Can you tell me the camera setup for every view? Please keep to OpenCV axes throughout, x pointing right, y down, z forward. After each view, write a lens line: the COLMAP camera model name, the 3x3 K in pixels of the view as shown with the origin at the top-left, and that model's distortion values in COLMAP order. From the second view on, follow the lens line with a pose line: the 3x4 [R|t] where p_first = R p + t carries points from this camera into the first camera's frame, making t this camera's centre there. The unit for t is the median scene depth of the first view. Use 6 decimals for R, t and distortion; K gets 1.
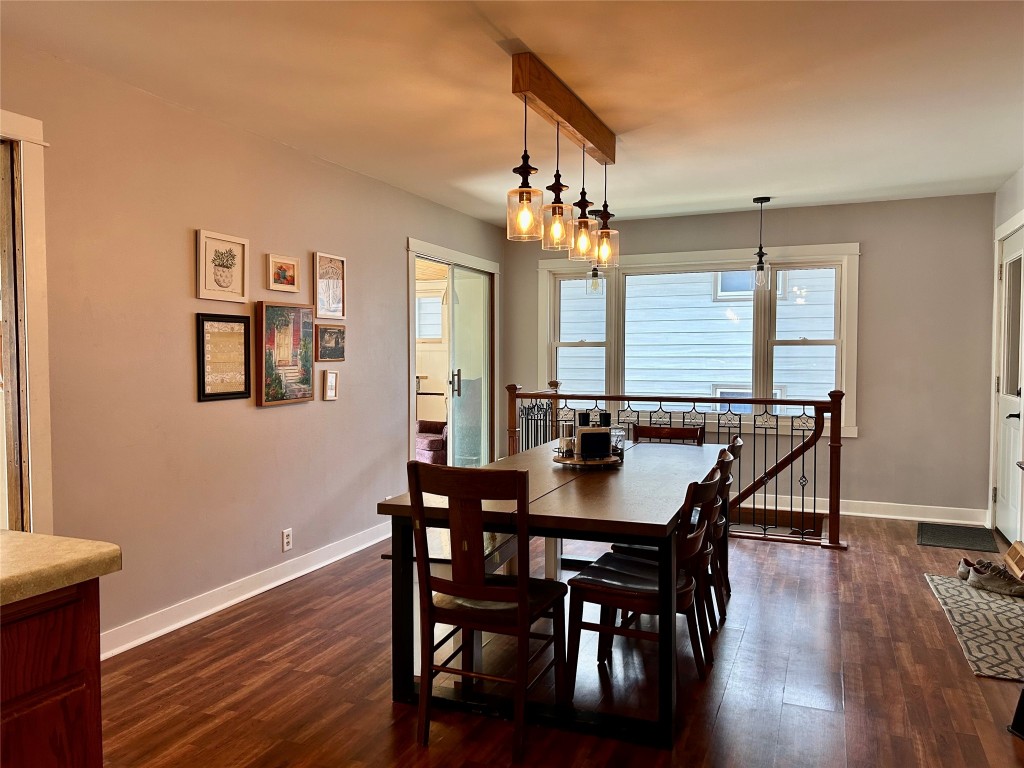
lens RADIAL K [[771.8, 0, 510.2], [0, 771.8, 388.6], [0, 0, 1]] dist [0.083847, -0.082600]
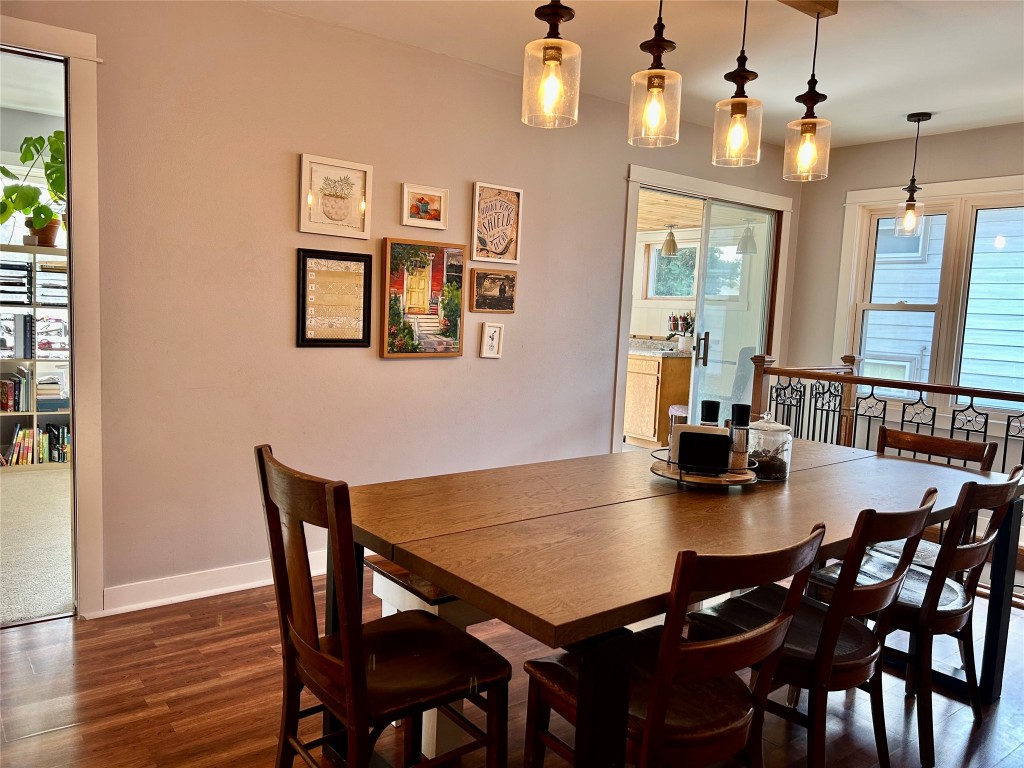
lens RADIAL K [[771.8, 0, 546.5], [0, 771.8, 384.7], [0, 0, 1]] dist [0.083847, -0.082600]
pose [[0.867626, 0.097687, -0.487527, 0.268453], [-0.073237, 0.994923, 0.069019, -0.020854], [0.491794, -0.024178, 0.870376, 0.315280]]
